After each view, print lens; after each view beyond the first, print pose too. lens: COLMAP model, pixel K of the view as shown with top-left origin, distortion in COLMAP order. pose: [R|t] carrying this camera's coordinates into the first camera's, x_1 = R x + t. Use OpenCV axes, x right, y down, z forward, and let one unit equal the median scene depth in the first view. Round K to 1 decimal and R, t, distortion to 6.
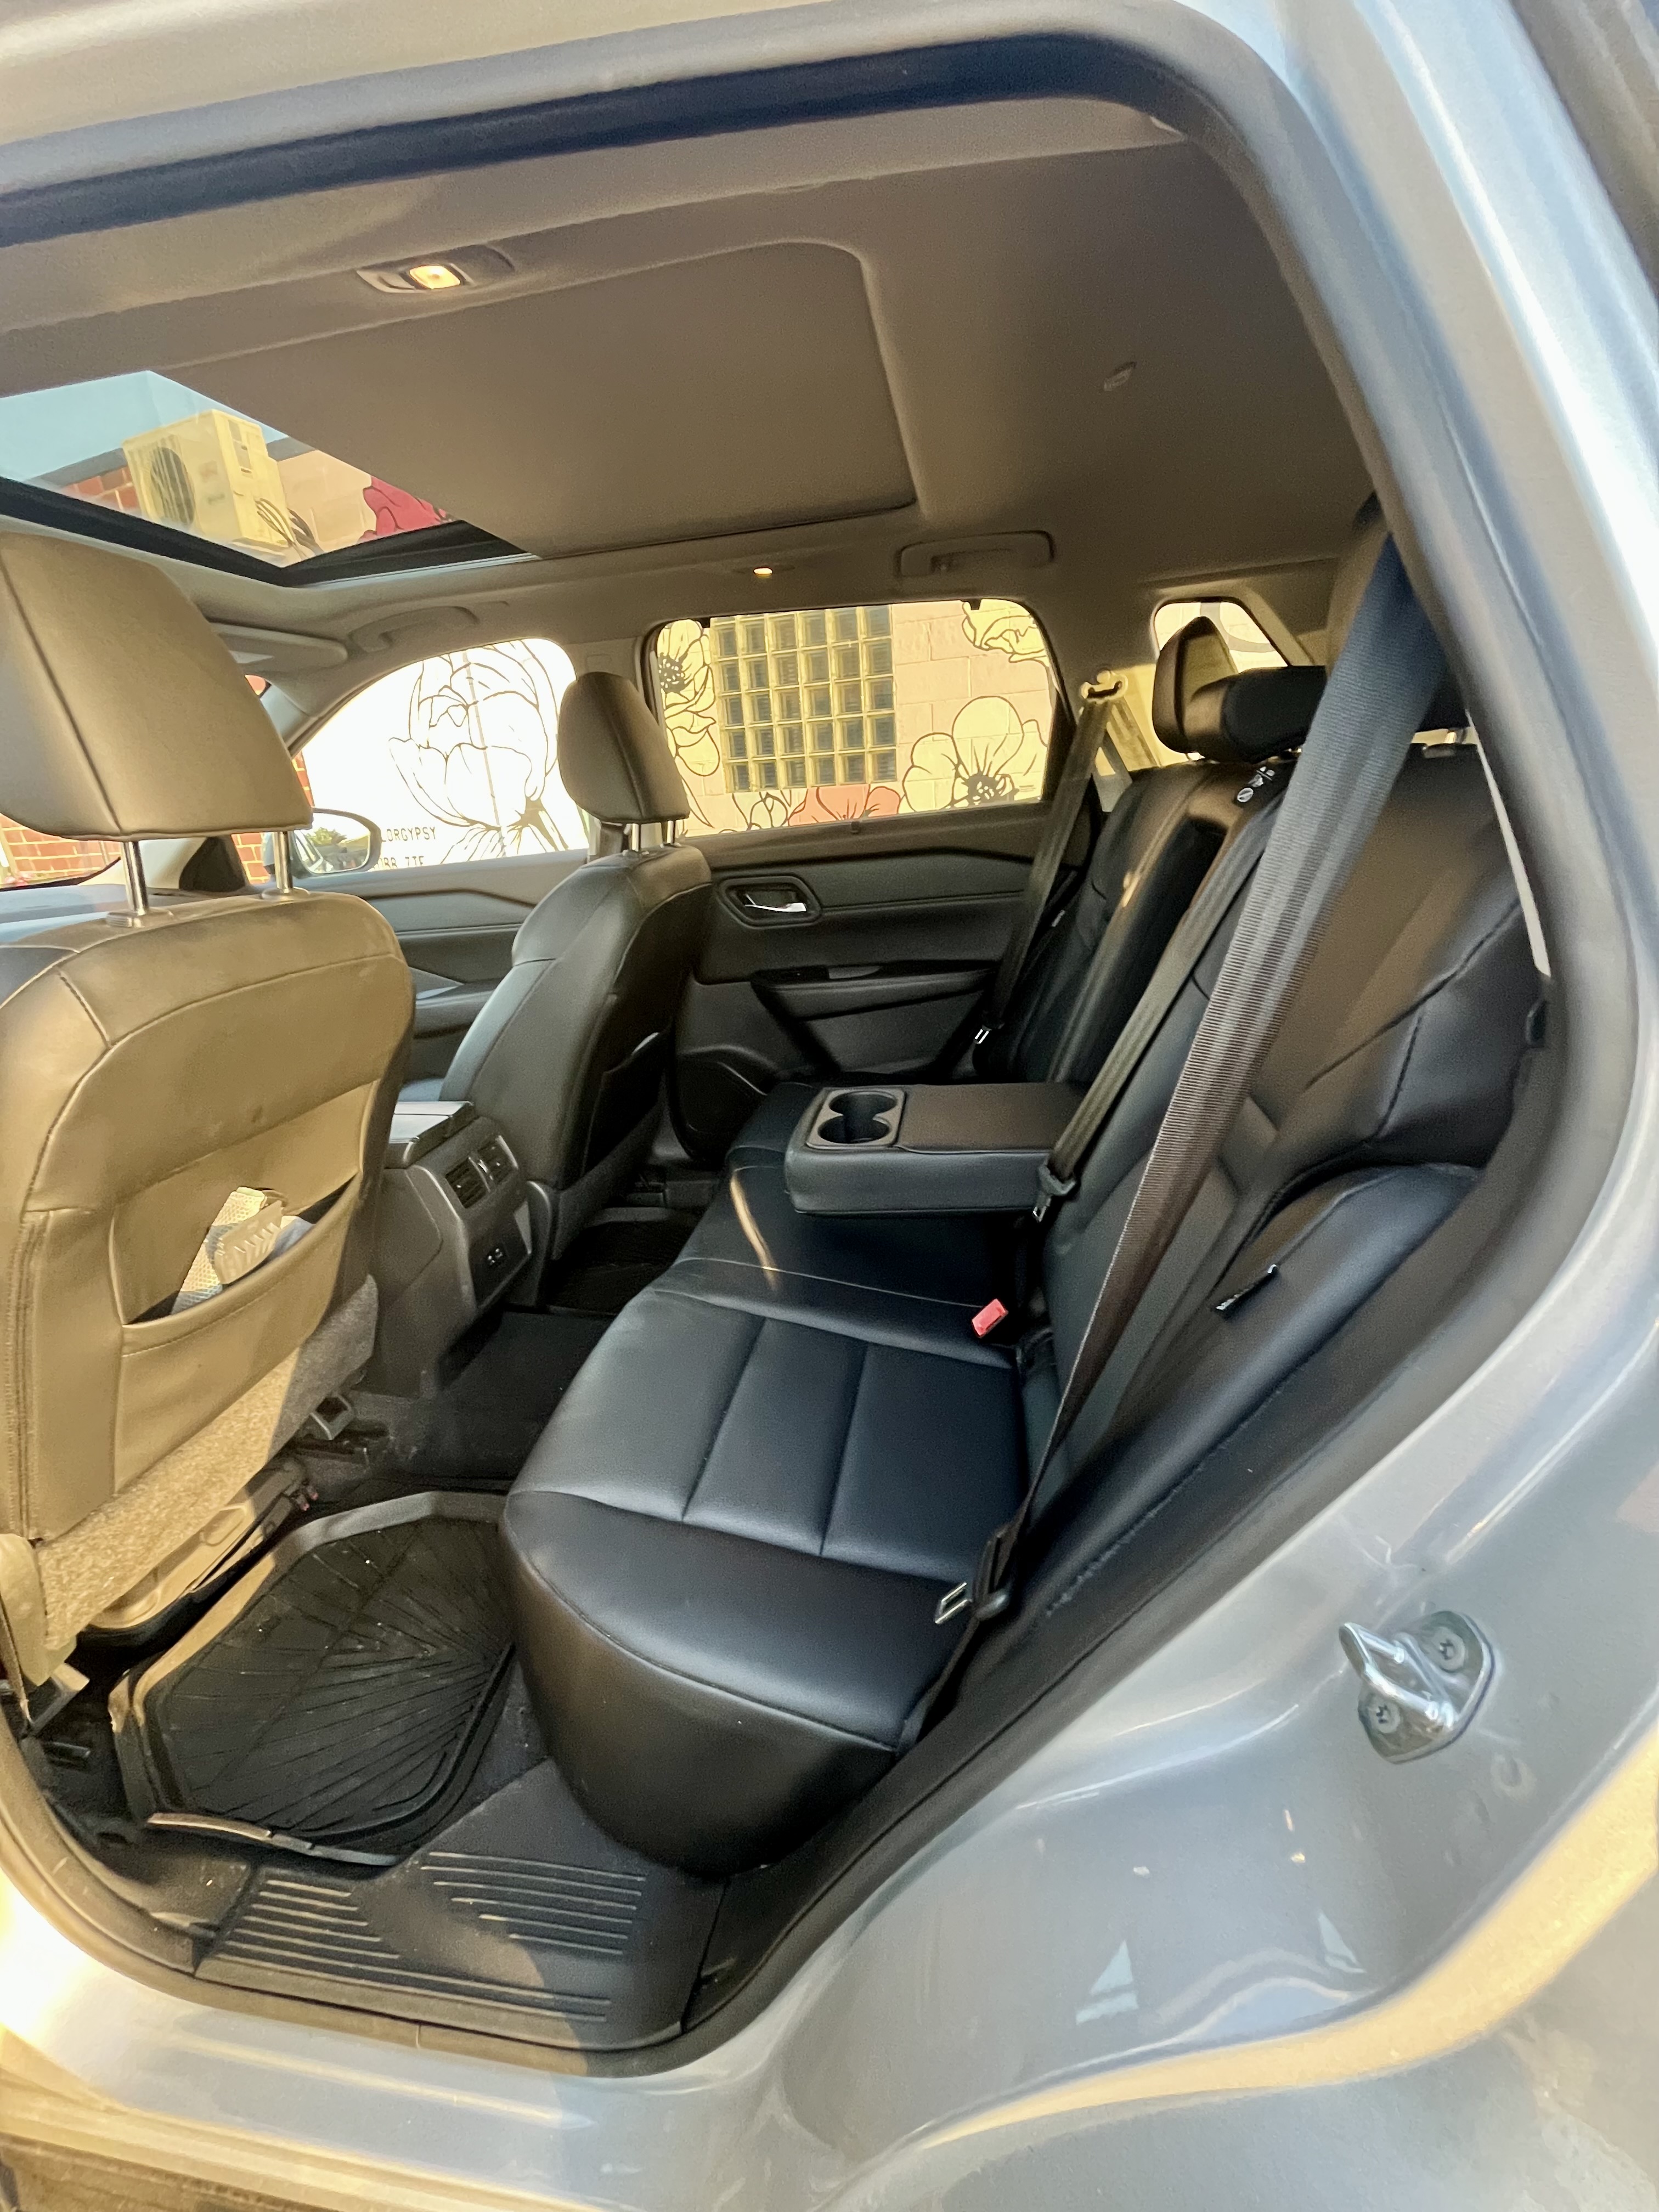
lens RADIAL K [[886.9, 0, 828.8], [0, 886.9, 1095.1], [0, 0, 1]] dist [-0.003628, 0.001984]
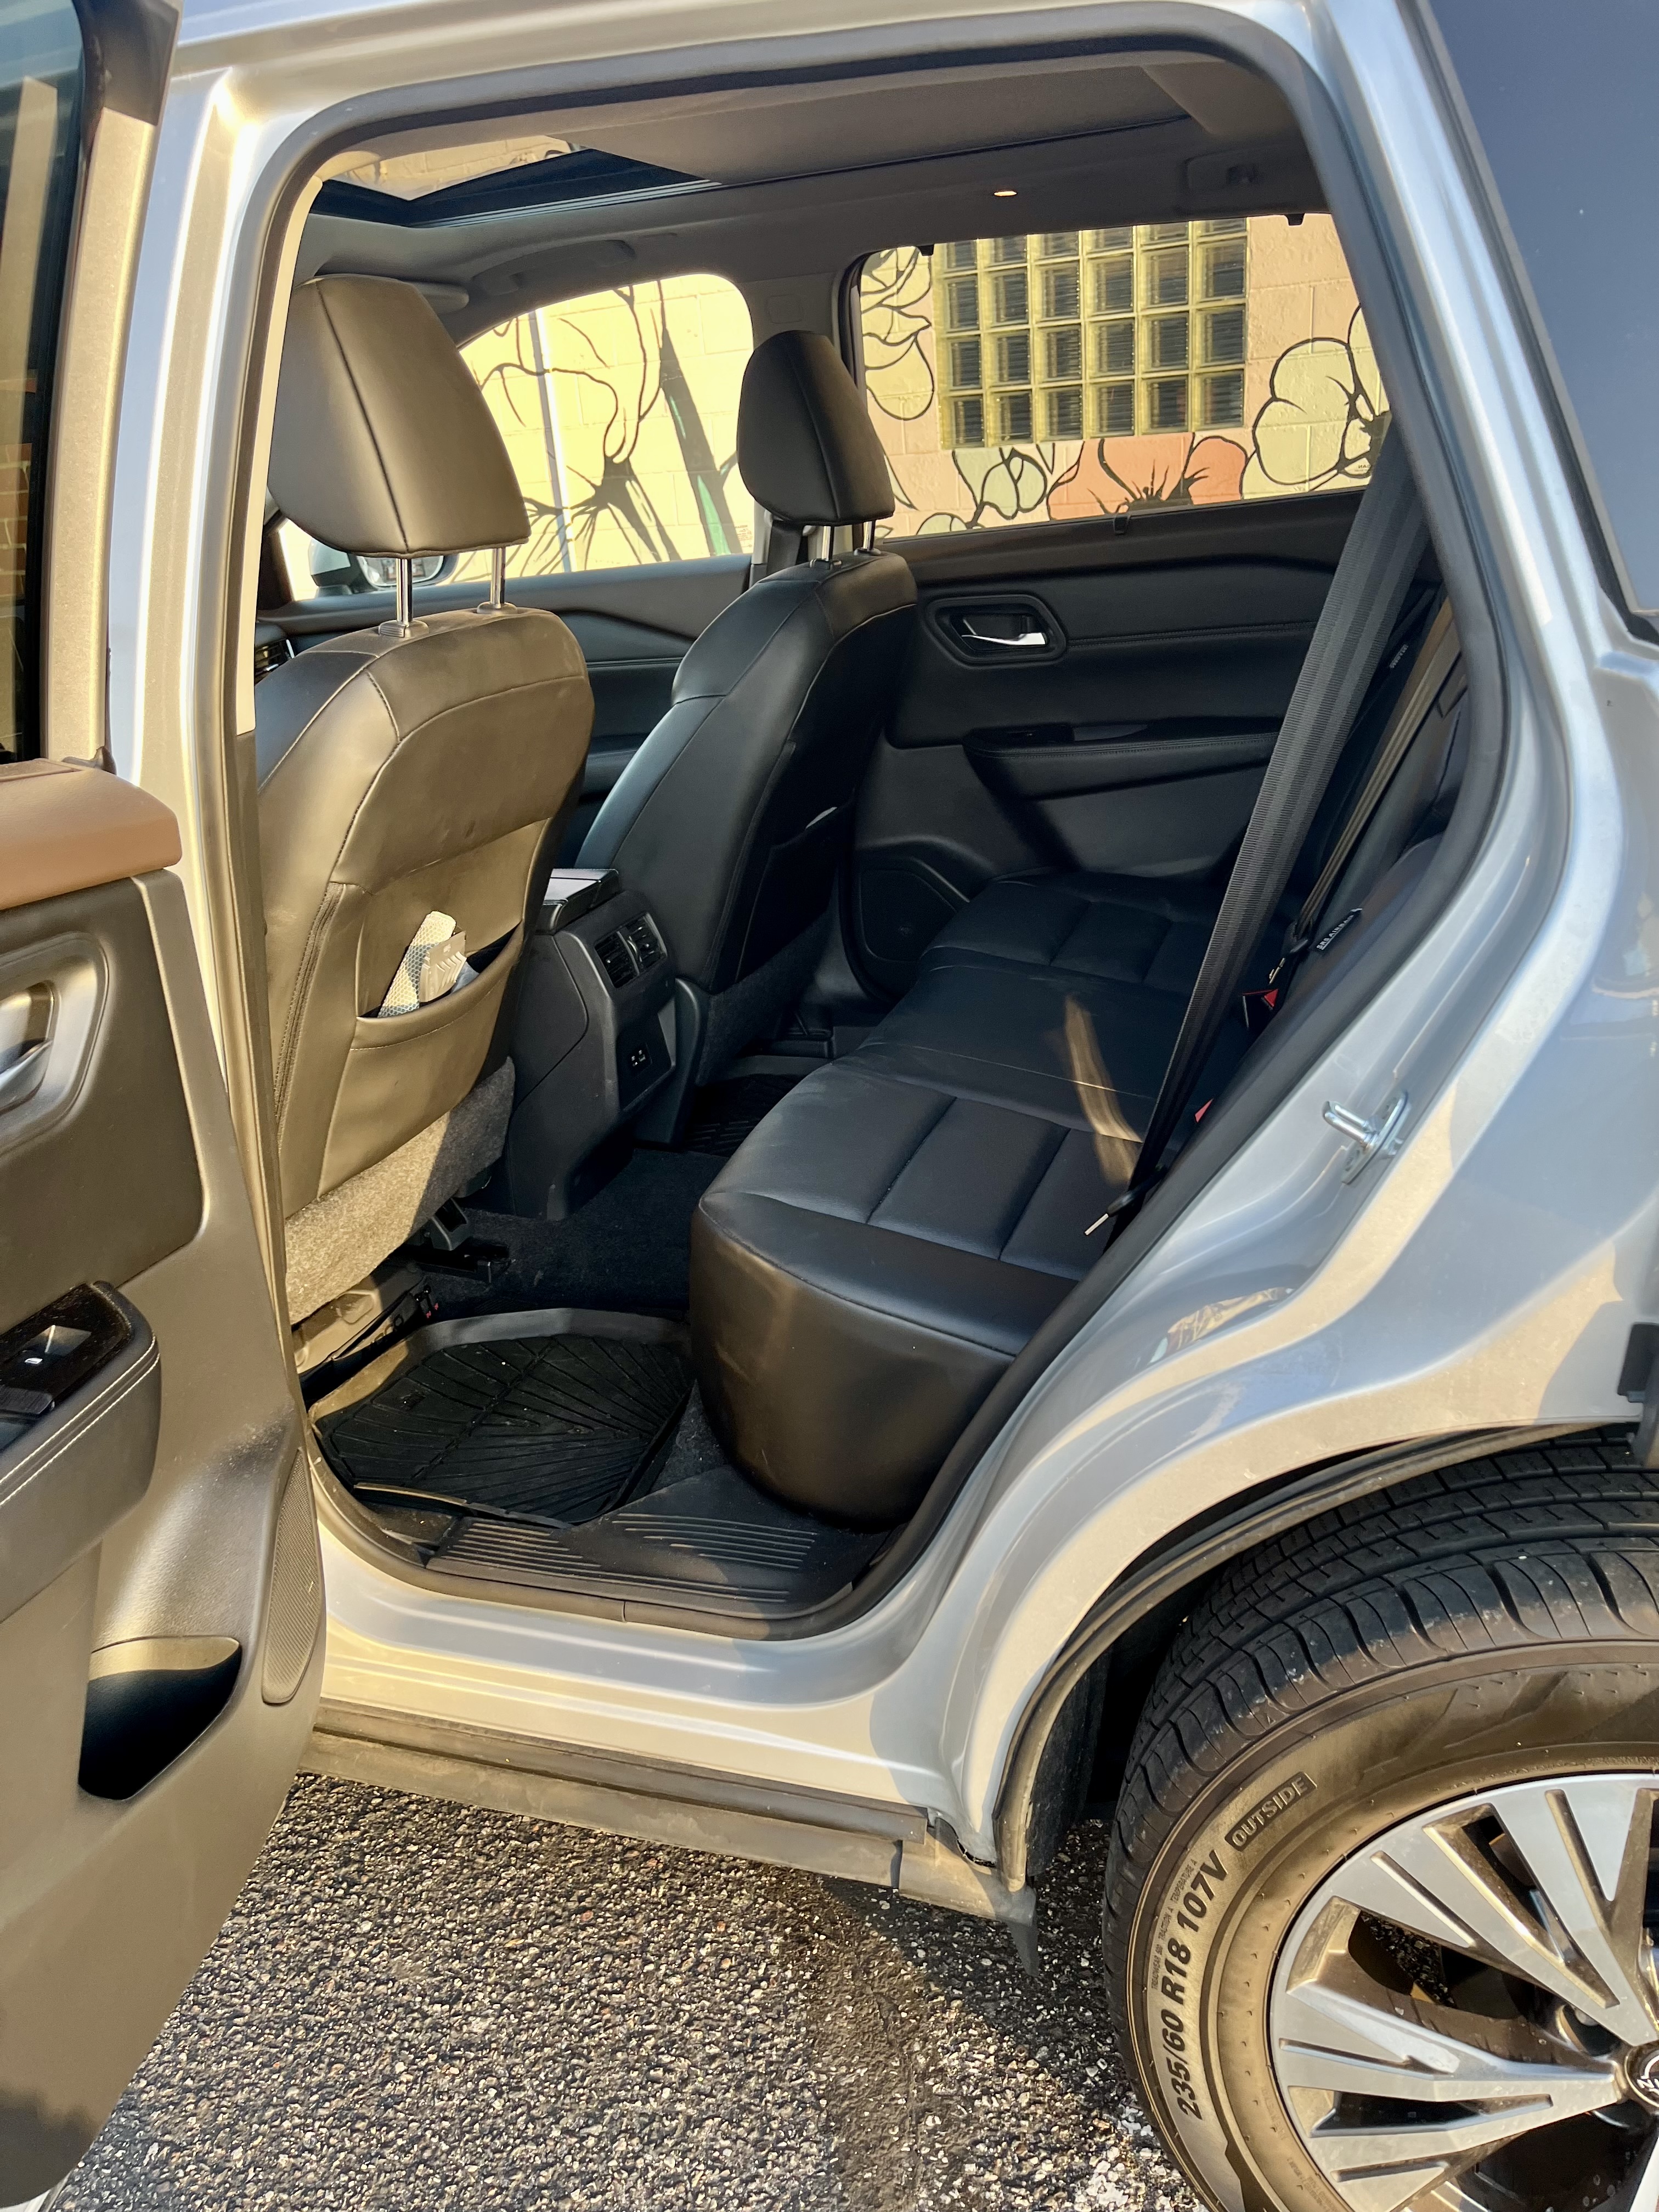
lens RADIAL K [[1682.5, 0, 820.9], [0, 1682.5, 1094.6], [0, 0, 1]] dist [0.059364, -0.078394]
pose [[0.984558, 0.054950, -0.166212, 0.056517], [-0.047462, 0.997685, 0.048693, 0.129969], [0.168503, -0.040052, 0.984887, -0.522985]]
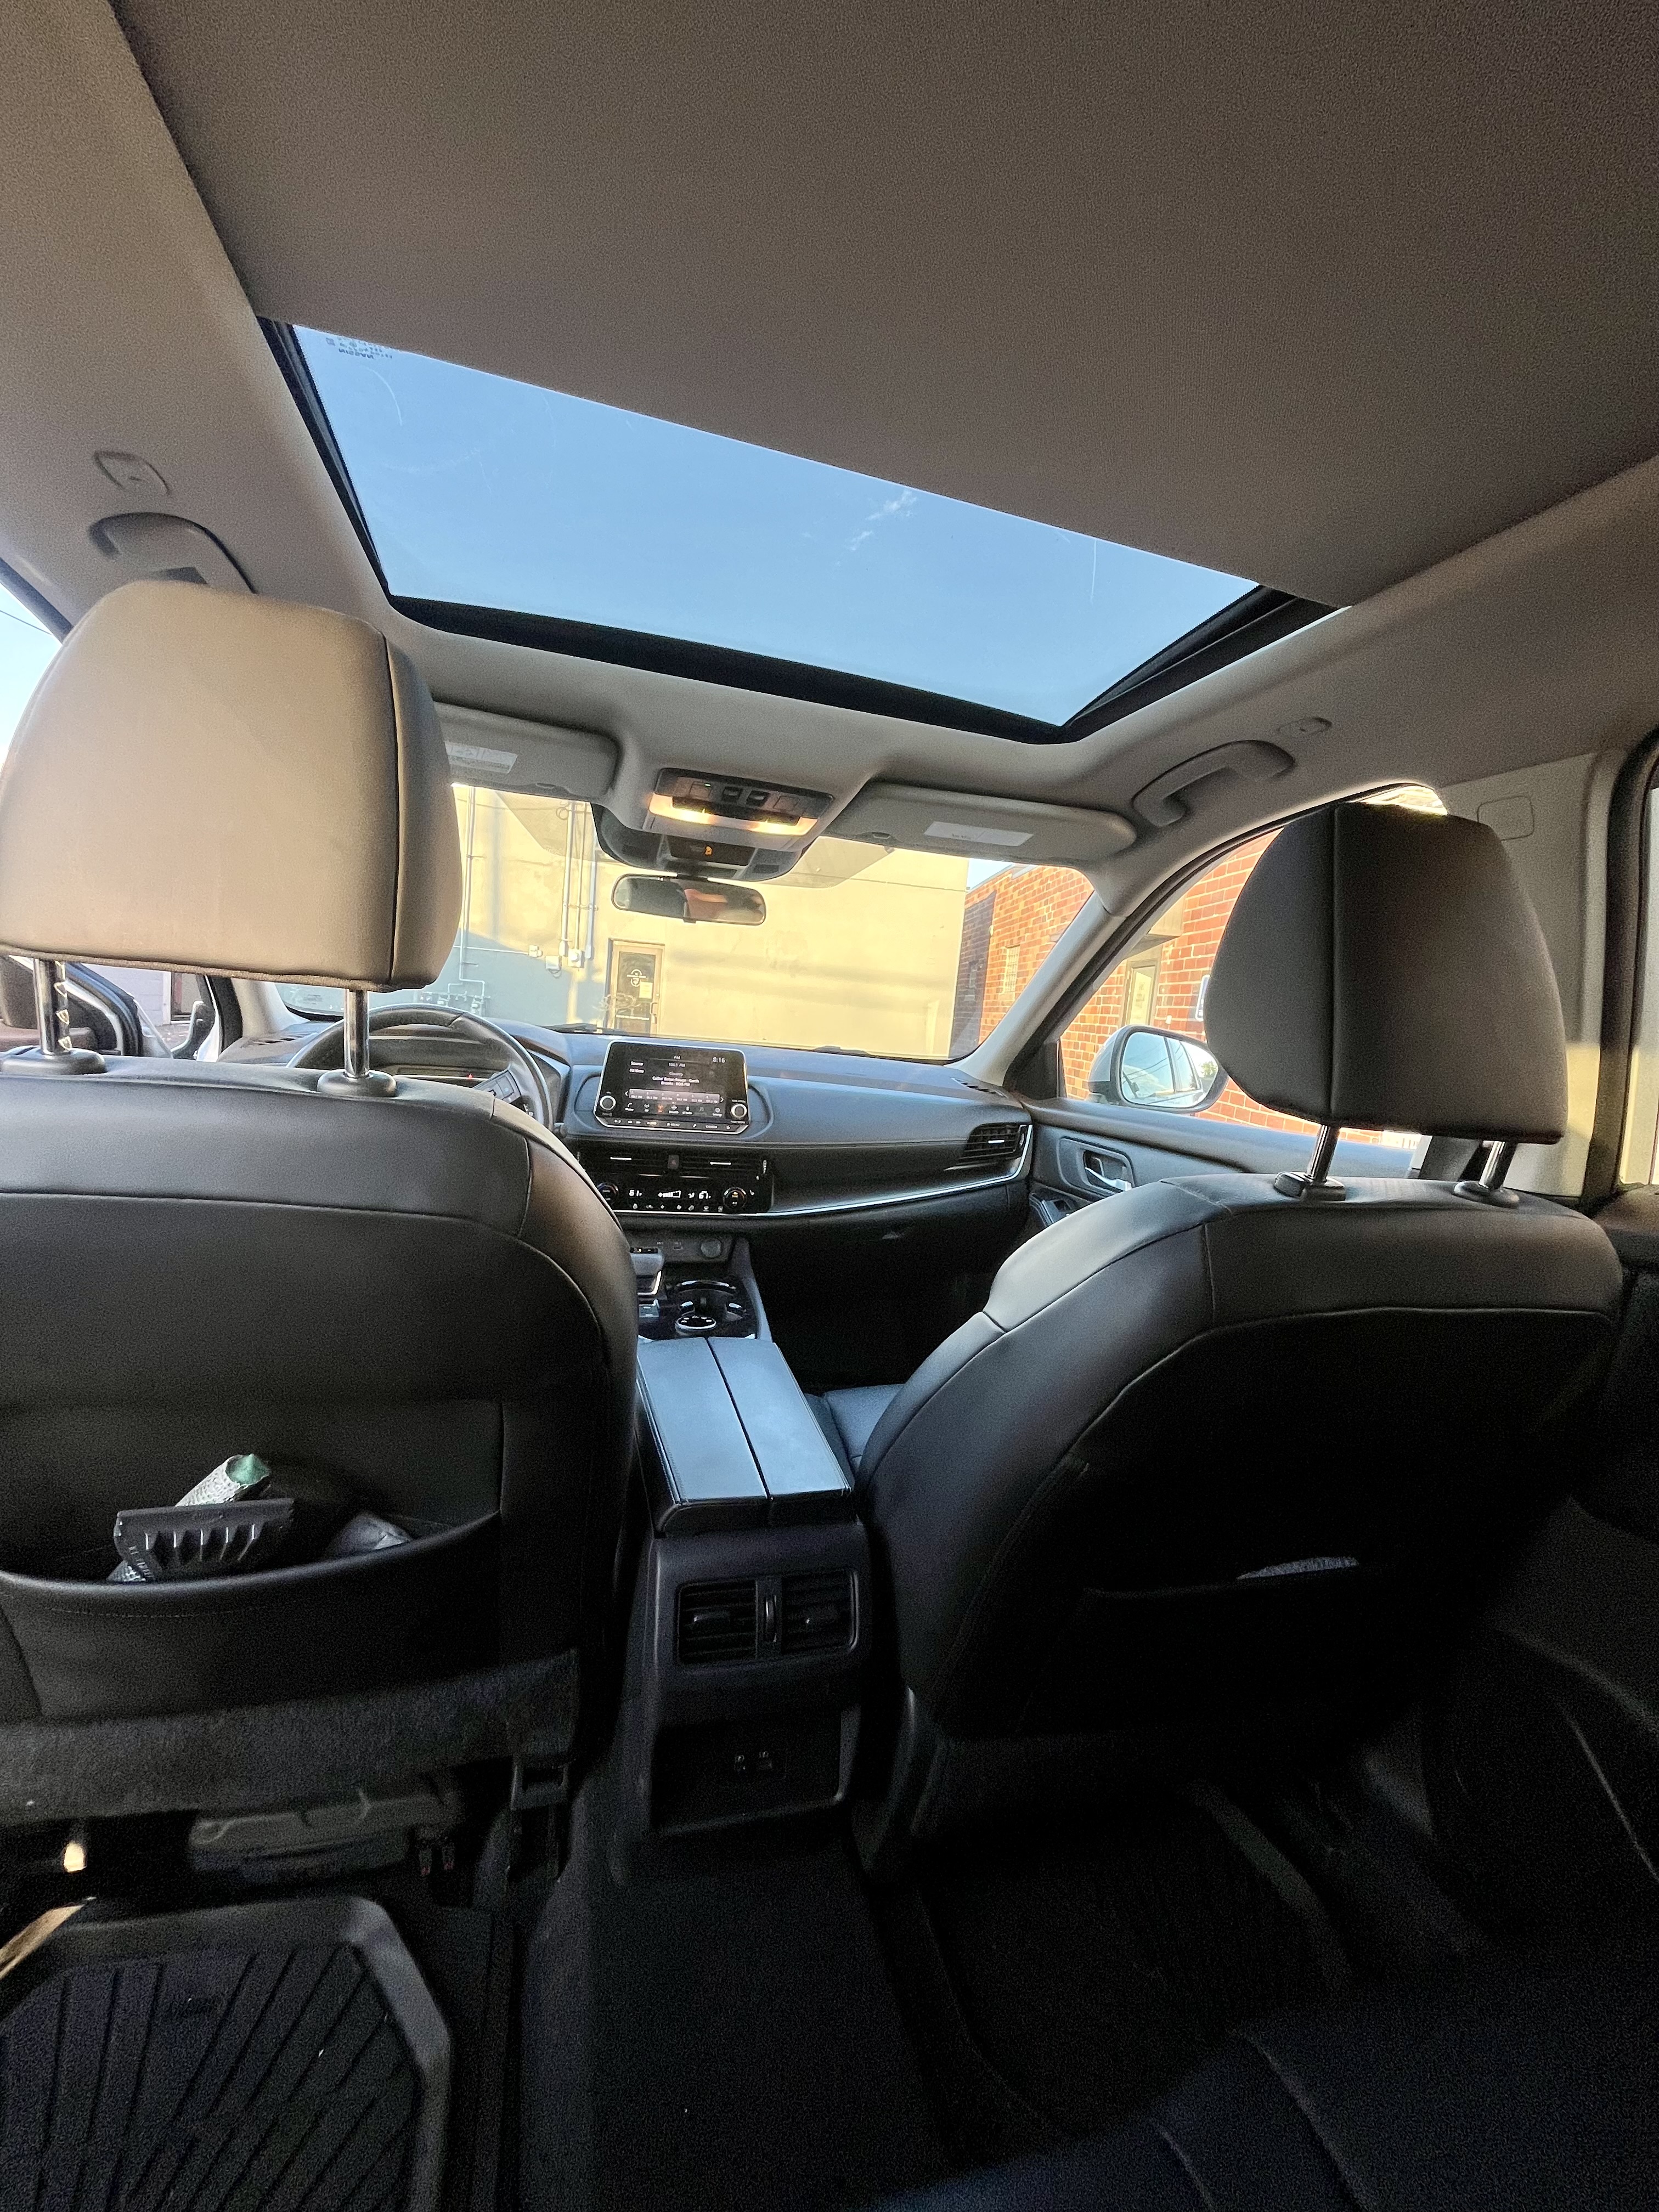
lens RADIAL K [[884.3, 0, 828.3], [0, 884.3, 1115.9], [0, 0, 1]] dist [-0.000670, 0.000120]
pose [[0.414905, 0.211610, -0.884915, 0.059689], [-0.407280, 0.912894, 0.027342, -0.230024], [0.813620, 0.349064, 0.464949, 0.622132]]
